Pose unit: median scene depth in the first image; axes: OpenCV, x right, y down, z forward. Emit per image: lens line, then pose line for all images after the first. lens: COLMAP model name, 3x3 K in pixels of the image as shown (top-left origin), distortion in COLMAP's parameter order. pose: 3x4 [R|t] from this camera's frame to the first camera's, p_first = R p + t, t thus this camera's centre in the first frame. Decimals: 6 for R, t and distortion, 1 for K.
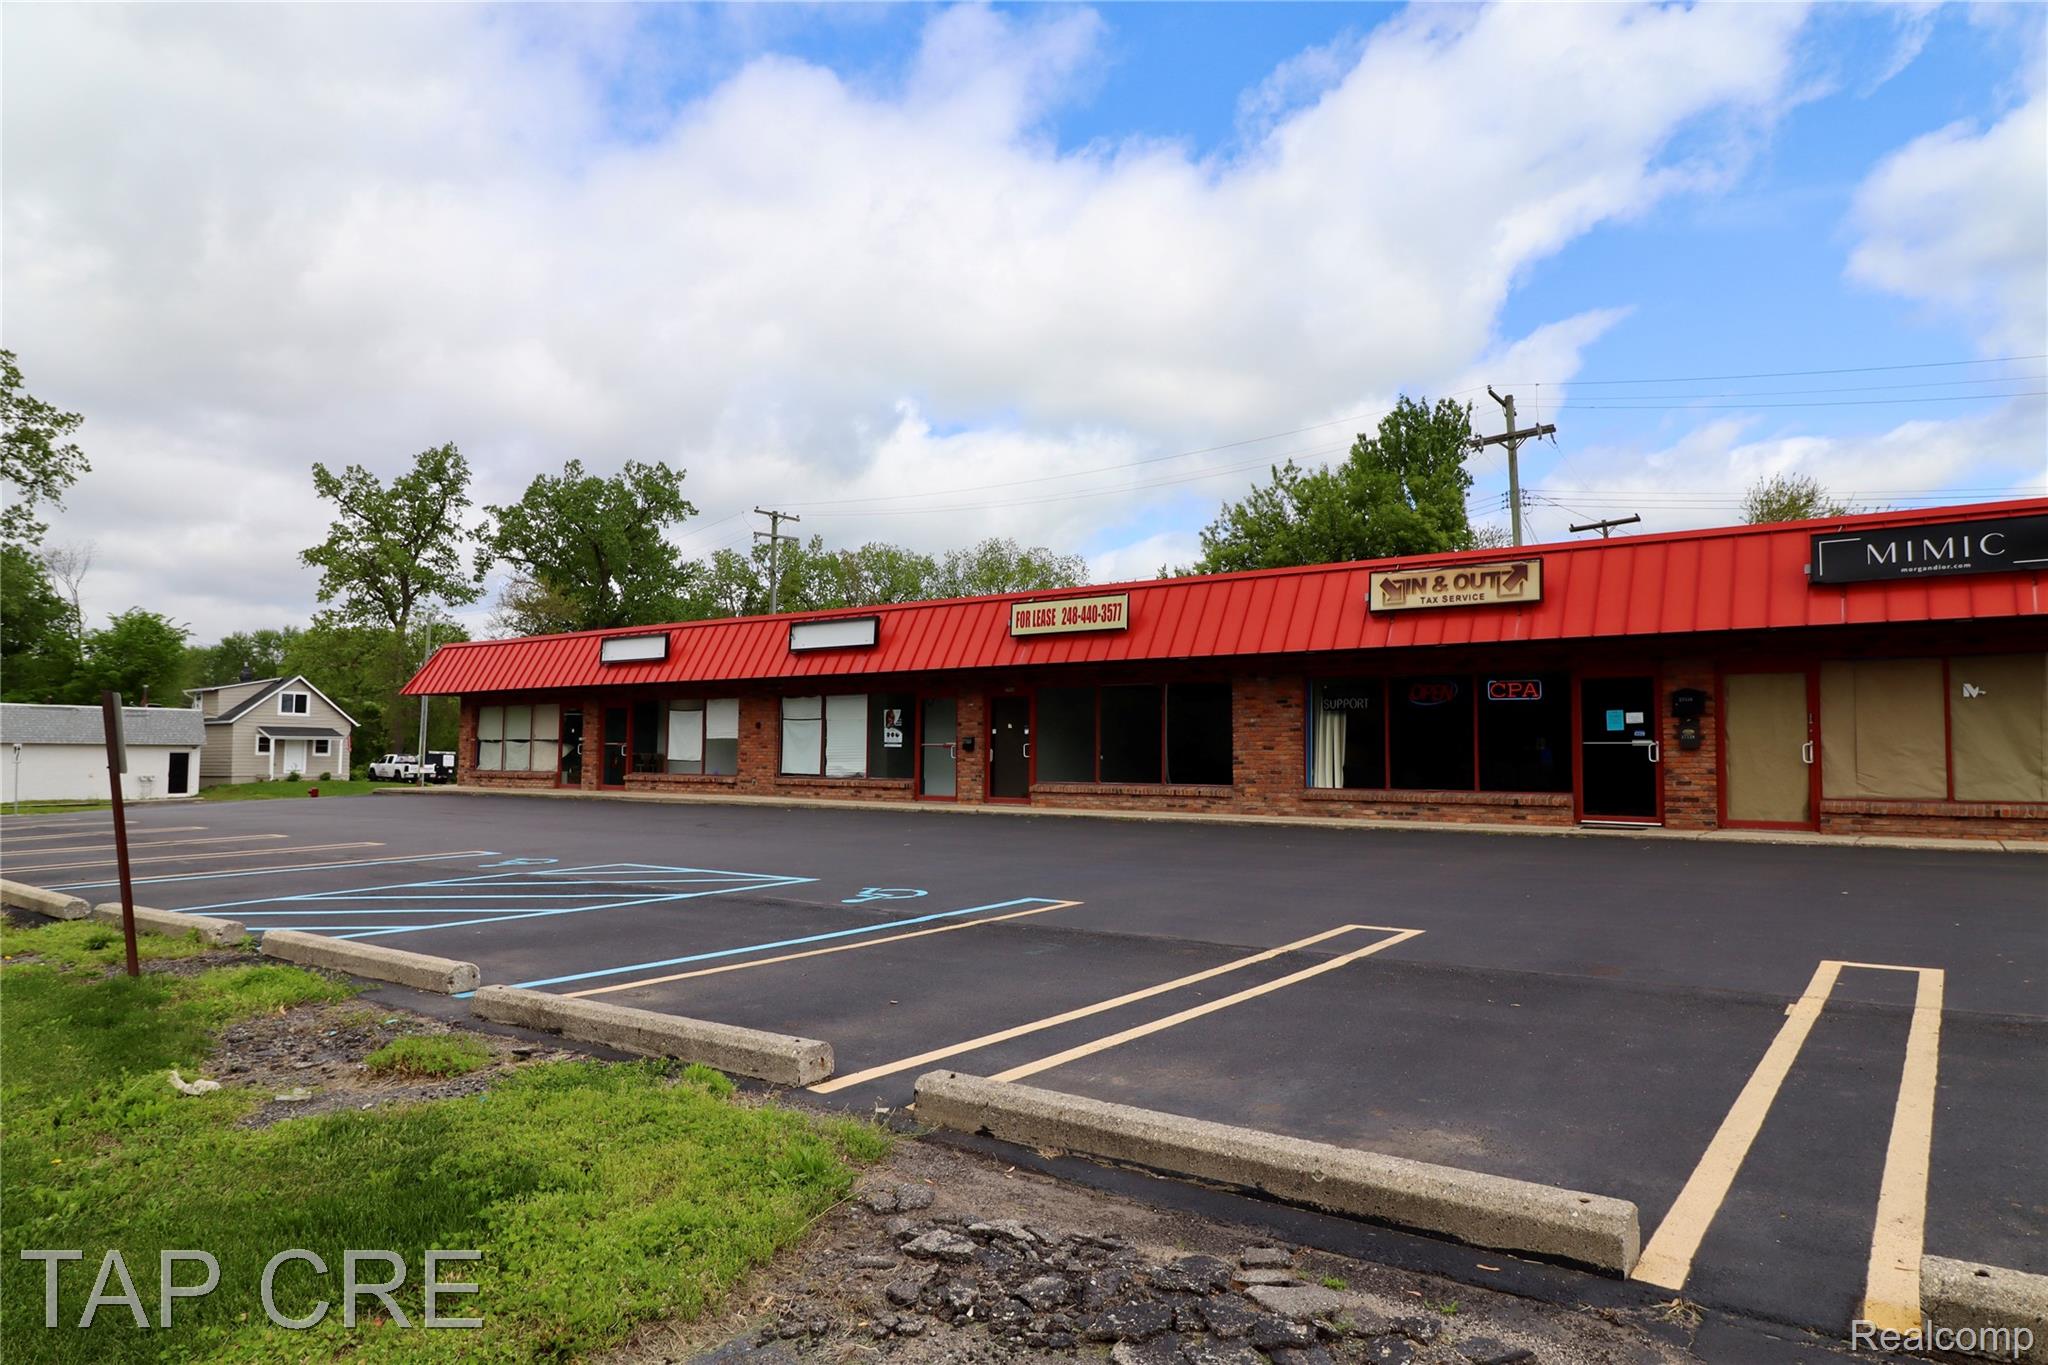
lens RADIAL K [[1272.1, 0, 1016.4], [0, 1272.1, 683.0], [0, 0, 1]] dist [0.003282, -0.004607]
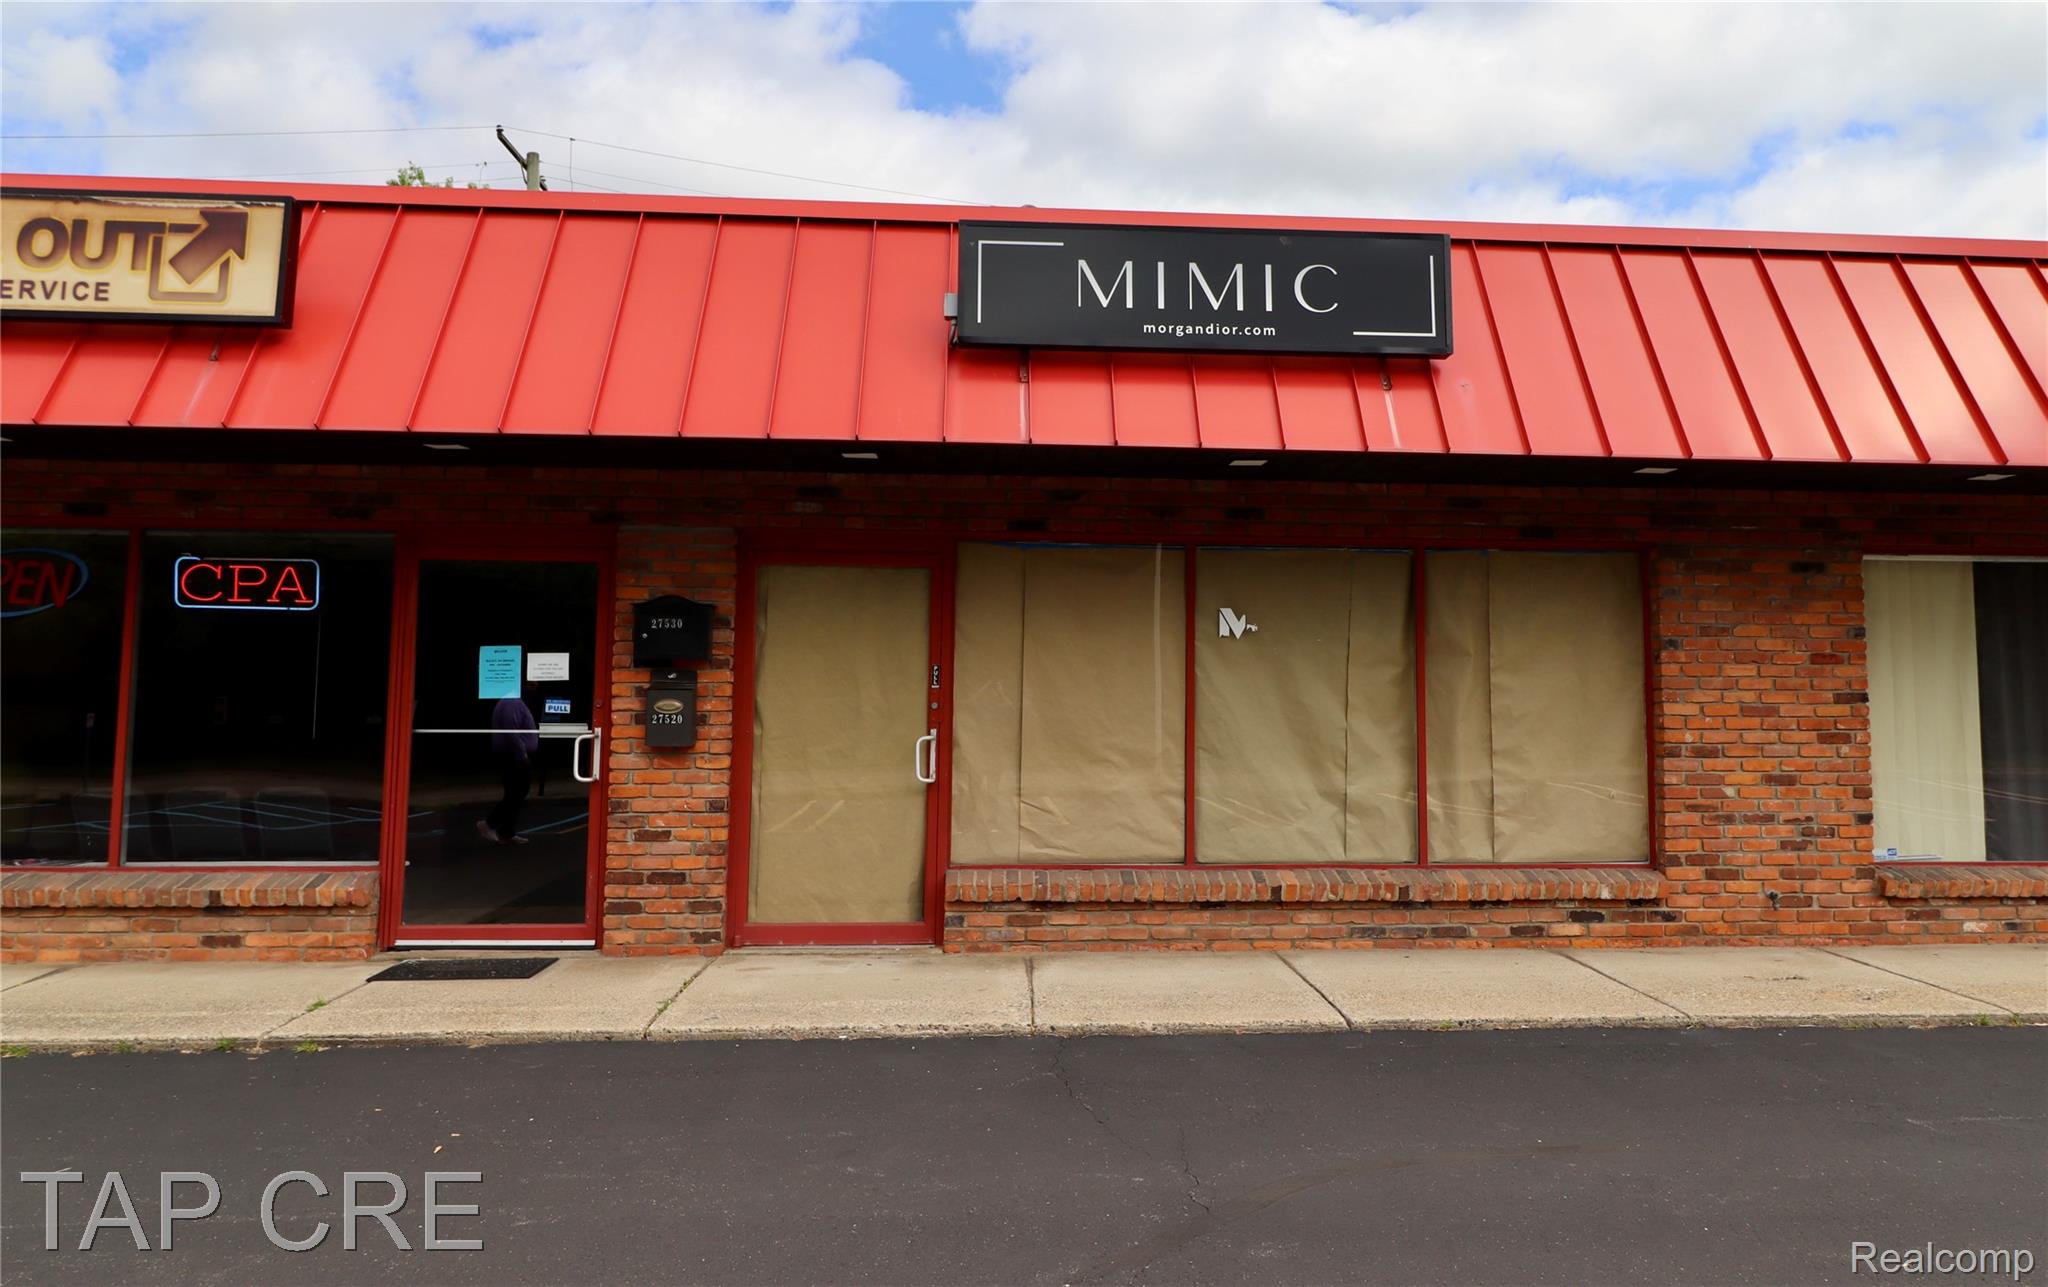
lens RADIAL K [[840.5, 0, 1013.1], [0, 840.5, 607.0], [0, 0, 1]] dist [0.001063, 0.000115]
pose [[0.759045, 0.046787, 0.649355, 0.383713], [-0.041874, 0.998858, -0.023021, 0.008177], [-0.649690, -0.009717, 0.760137, 0.641791]]
